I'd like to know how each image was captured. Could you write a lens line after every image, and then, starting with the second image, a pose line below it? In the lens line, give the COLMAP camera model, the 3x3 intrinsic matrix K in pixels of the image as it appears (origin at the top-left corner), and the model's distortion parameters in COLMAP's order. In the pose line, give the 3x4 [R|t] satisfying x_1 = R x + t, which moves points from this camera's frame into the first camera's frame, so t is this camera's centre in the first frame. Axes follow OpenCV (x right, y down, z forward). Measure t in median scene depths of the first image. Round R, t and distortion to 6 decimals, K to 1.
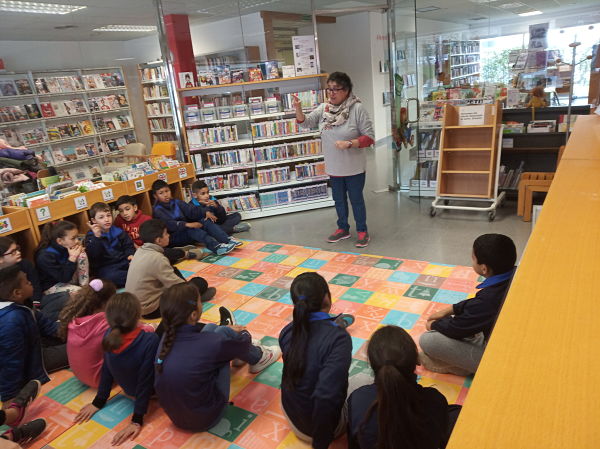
lens RADIAL K [[462.2, 0, 299.2], [0, 462.2, 224.1], [0, 0, 1]] dist [-0.002227, -0.001818]
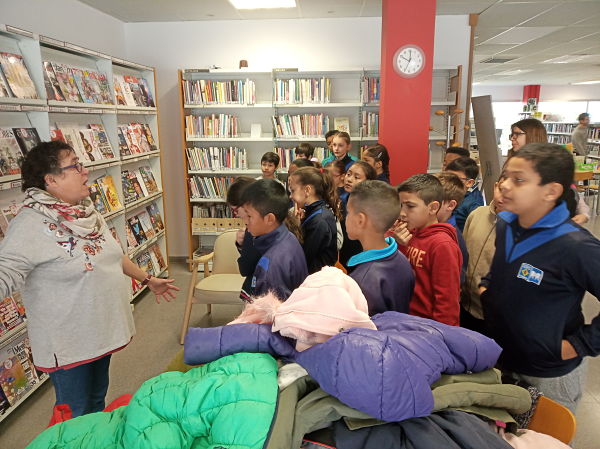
lens RADIAL K [[462.2, 0, 300.3], [0, 462.2, 226.5], [0, 0, 1]] dist [-0.002227, -0.001818]
pose [[0.877939, -0.007778, 0.478710, -0.476478], [0.060888, 0.993563, -0.095523, -0.118697], [-0.474886, 0.113011, 0.872761, 0.513952]]
